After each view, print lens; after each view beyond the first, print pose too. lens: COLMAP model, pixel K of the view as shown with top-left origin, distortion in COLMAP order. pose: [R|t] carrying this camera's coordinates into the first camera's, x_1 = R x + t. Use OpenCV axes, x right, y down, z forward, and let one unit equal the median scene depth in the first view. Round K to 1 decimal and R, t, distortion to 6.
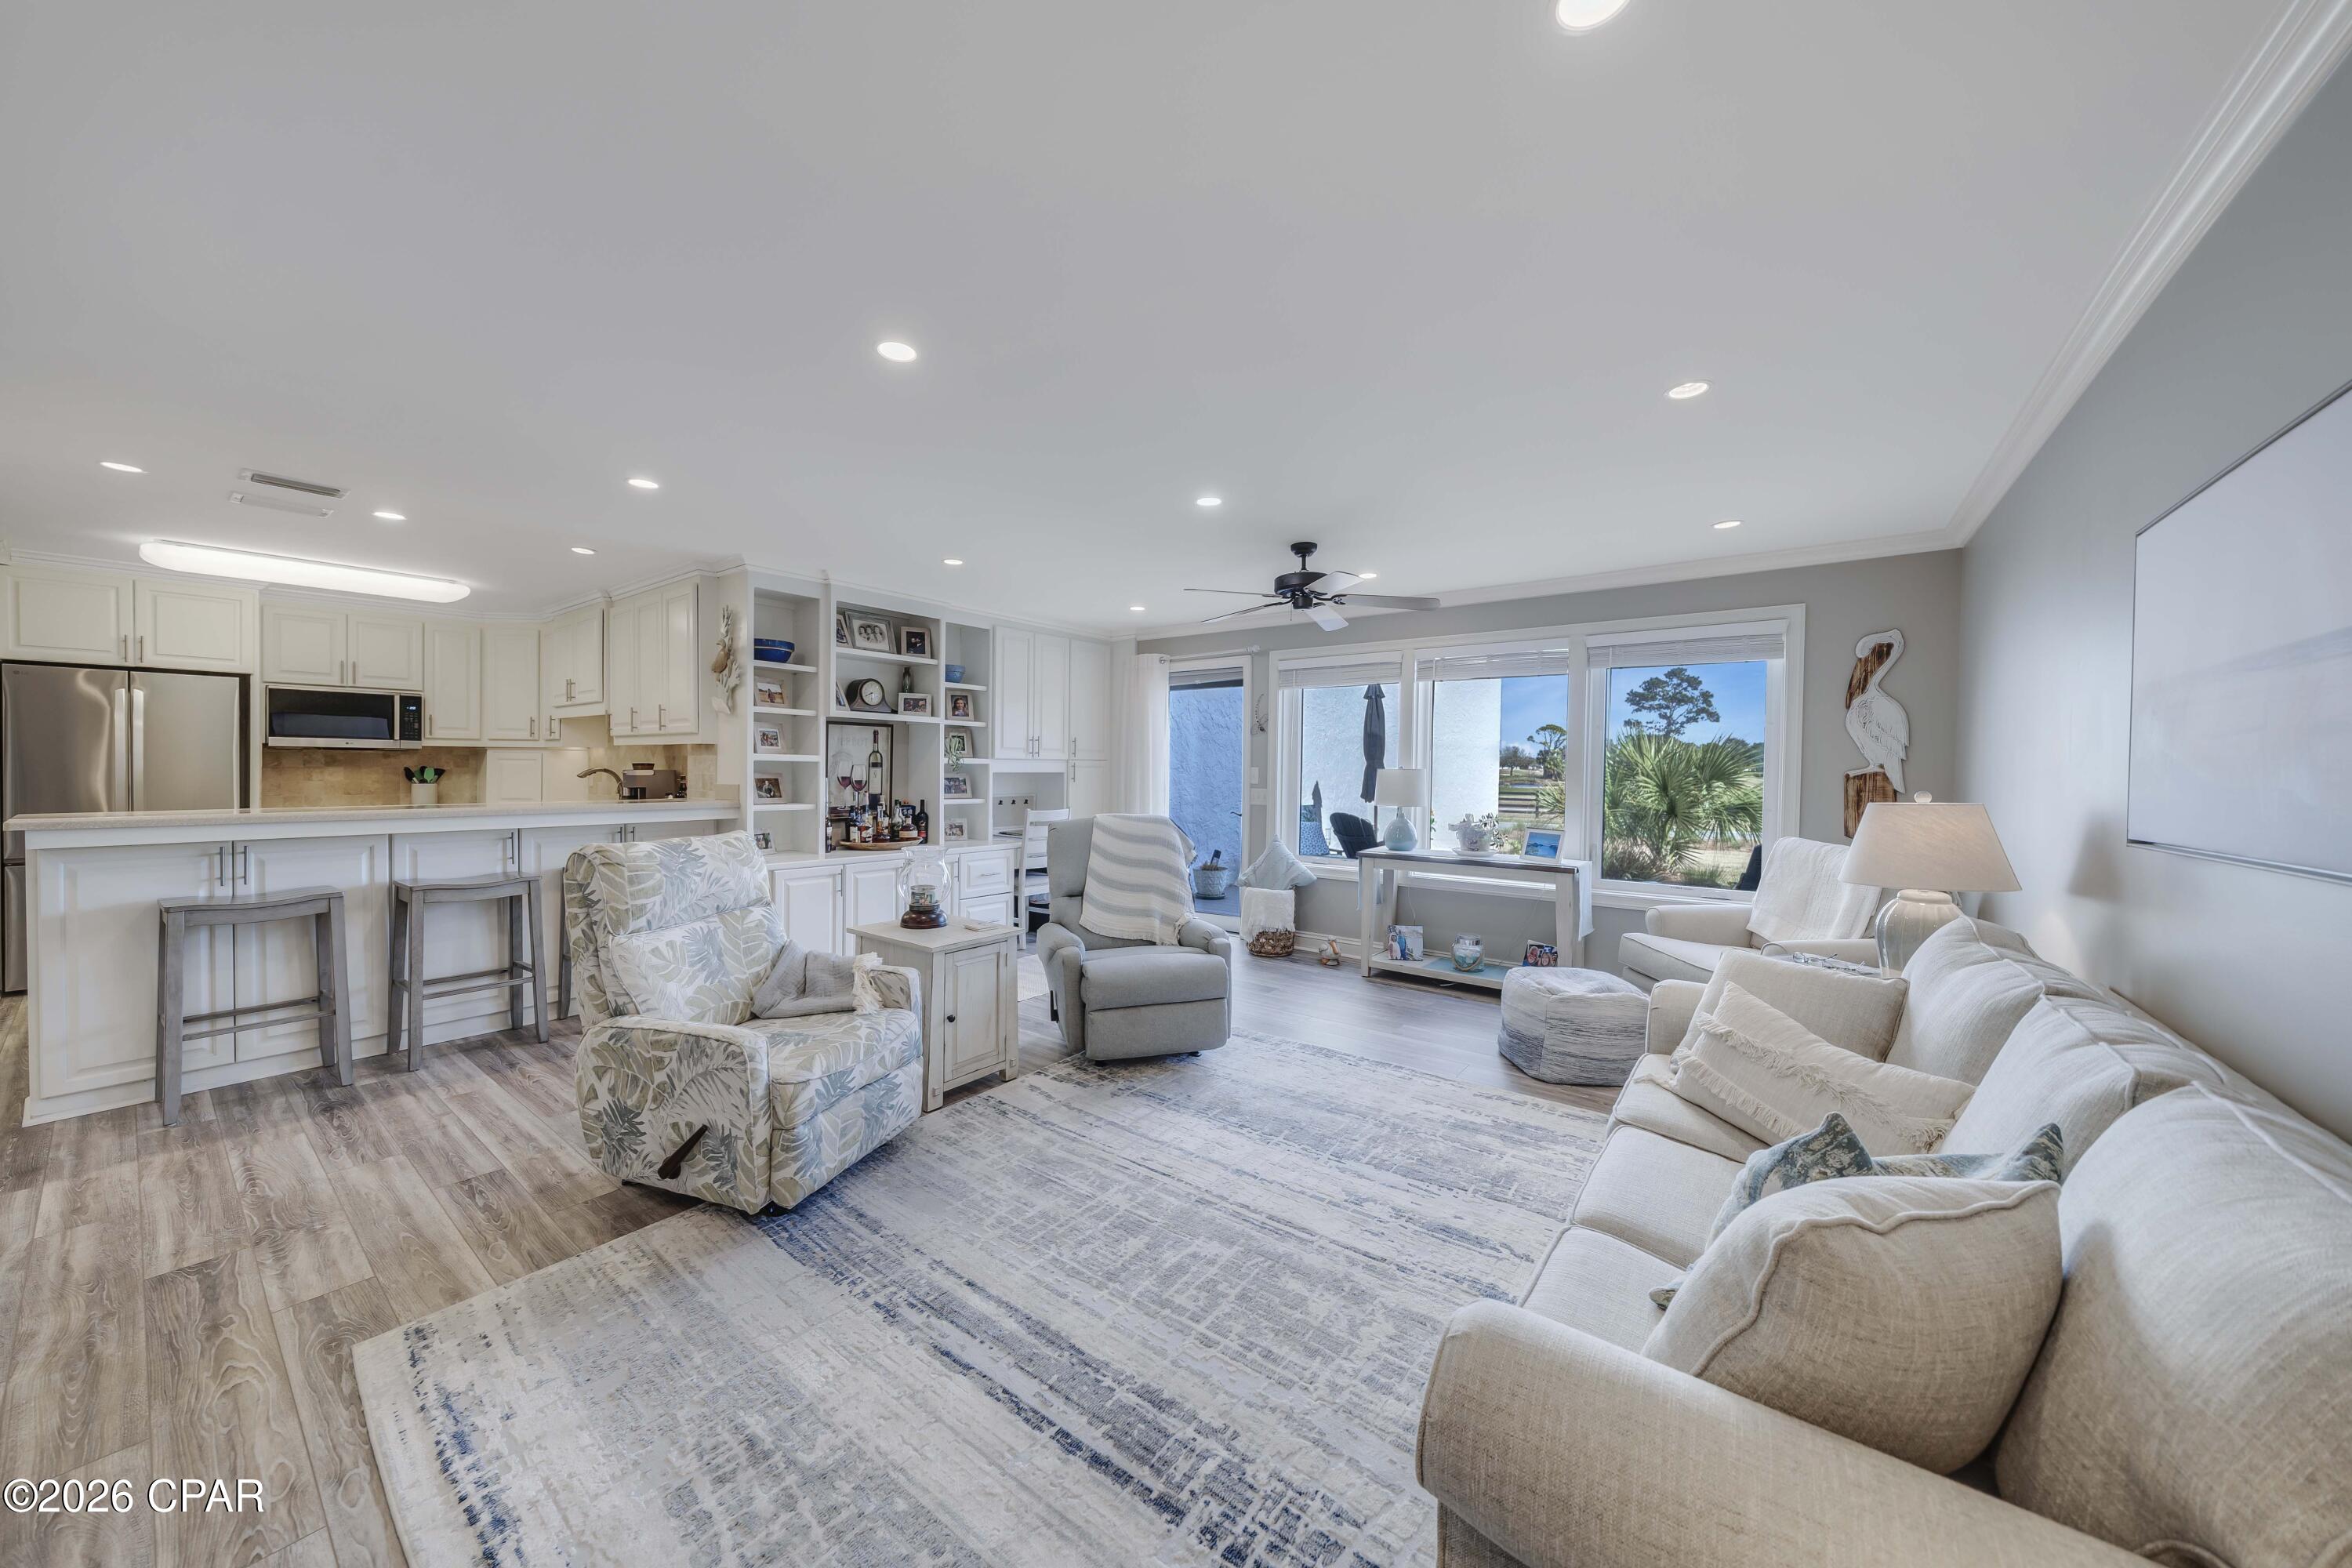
lens RADIAL K [[819.3, 0, 1171.3], [0, 819.3, 785.1], [0, 0, 1]] dist [-0.006371, -0.000088]
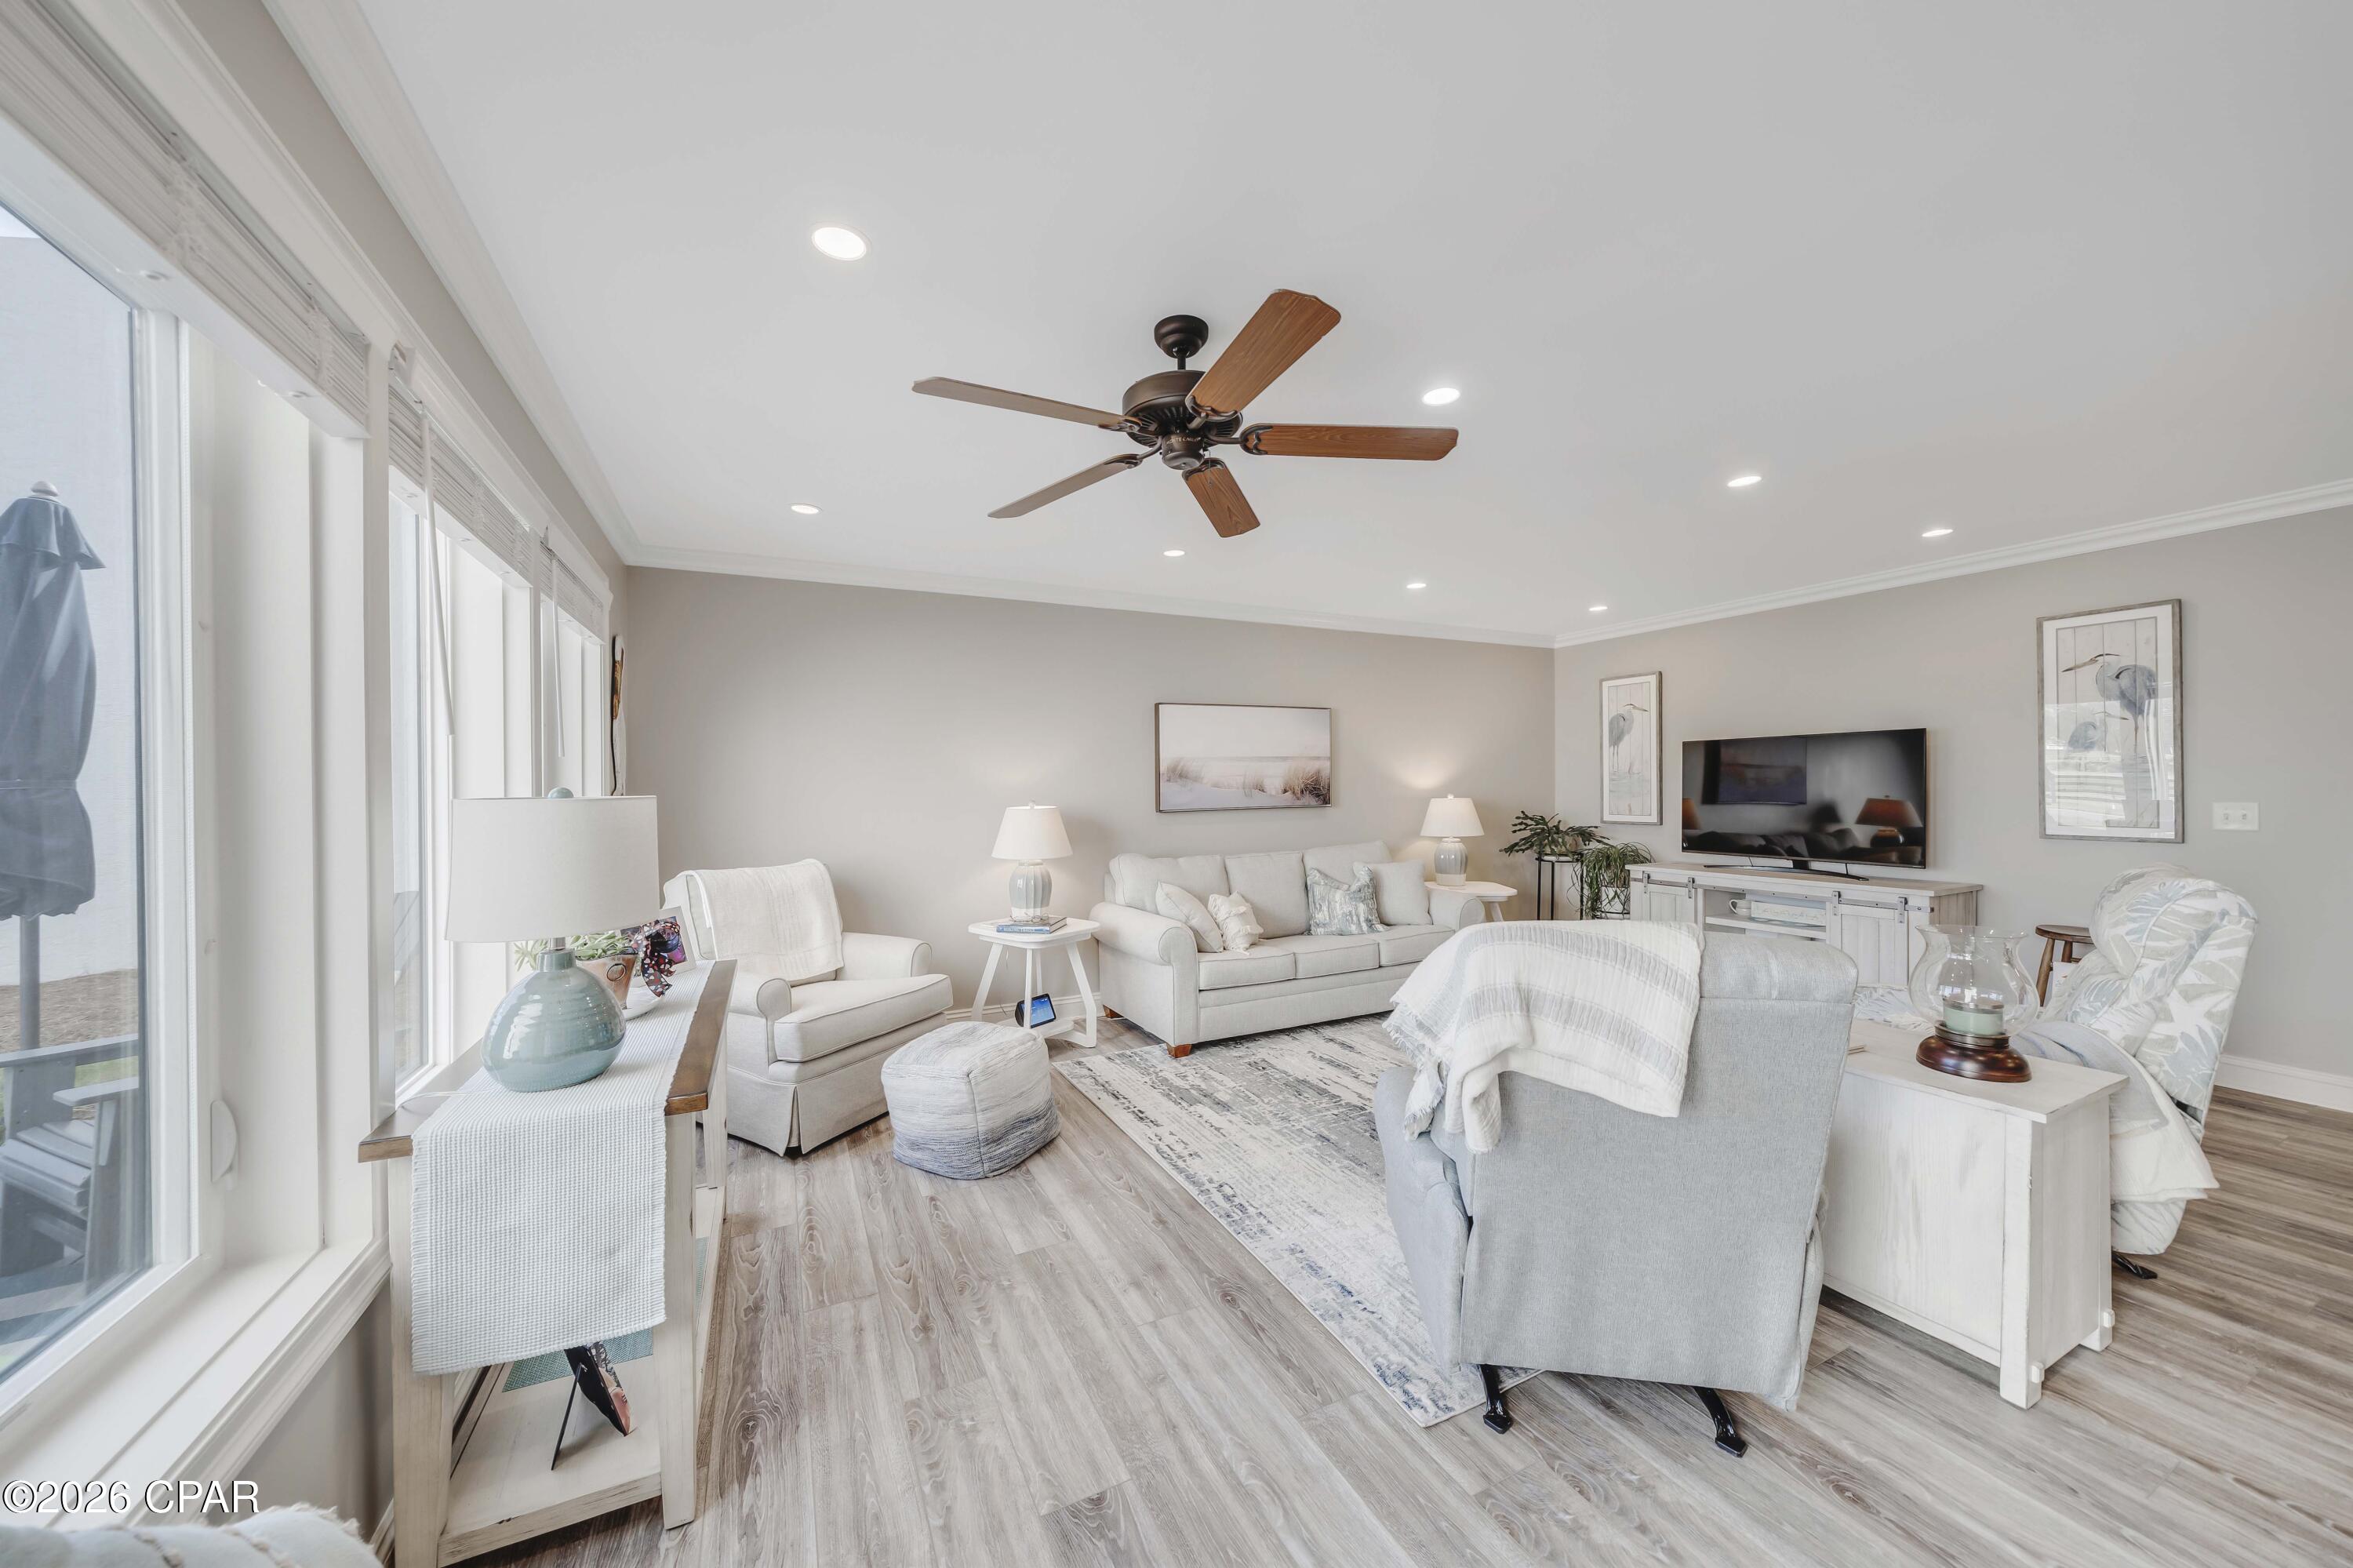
lens RADIAL K [[793.9, 0, 1180.1], [0, 793.9, 785.2], [0, 0, 1]] dist [-0.000211, -0.000008]
pose [[-0.892141, -0.000891, 0.451756, -0.046777], [0.011750, 0.999614, 0.025175, -0.030100], [-0.451604, 0.027768, -0.891786, 1.161589]]
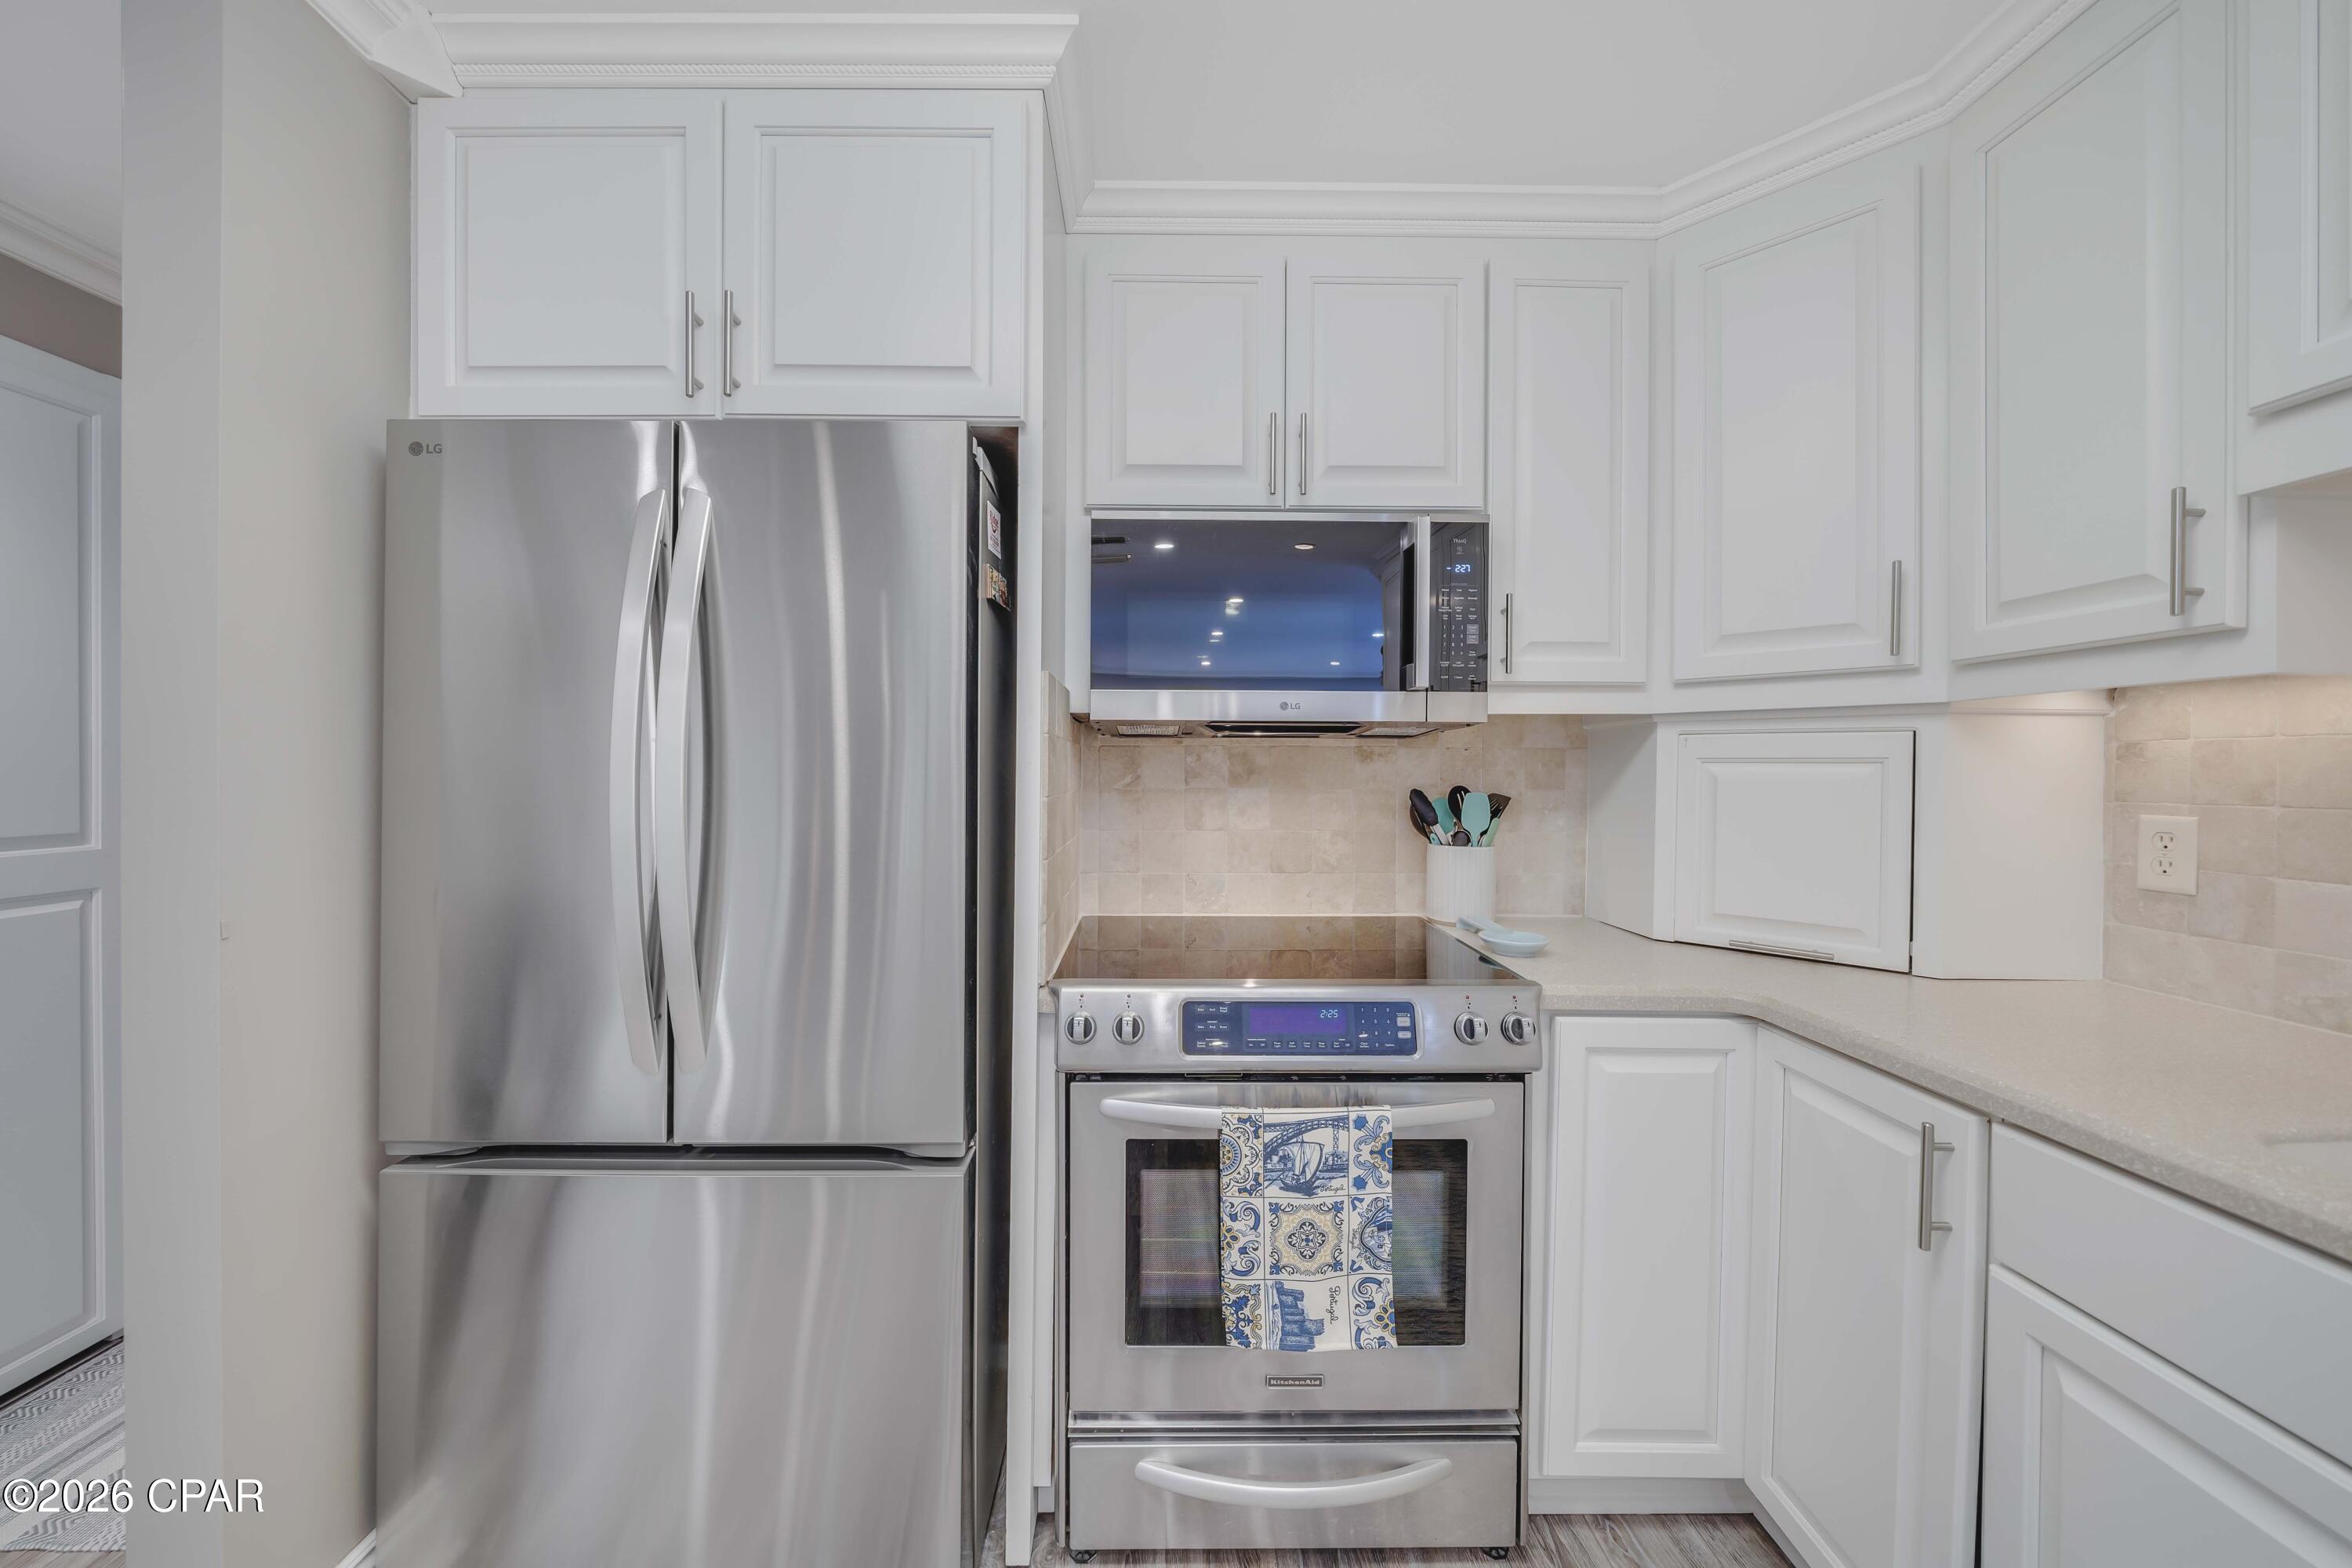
lens RADIAL K [[831.1, 0, 1155.6], [0, 831.1, 762.7], [0, 0, 1]] dist [-0.000894, -0.000064]
pose [[0.615368, -0.011931, -0.788149, -0.910269], [-0.014078, 0.999560, -0.026123, -0.027228], [0.788114, 0.027171, 0.614929, 0.883478]]
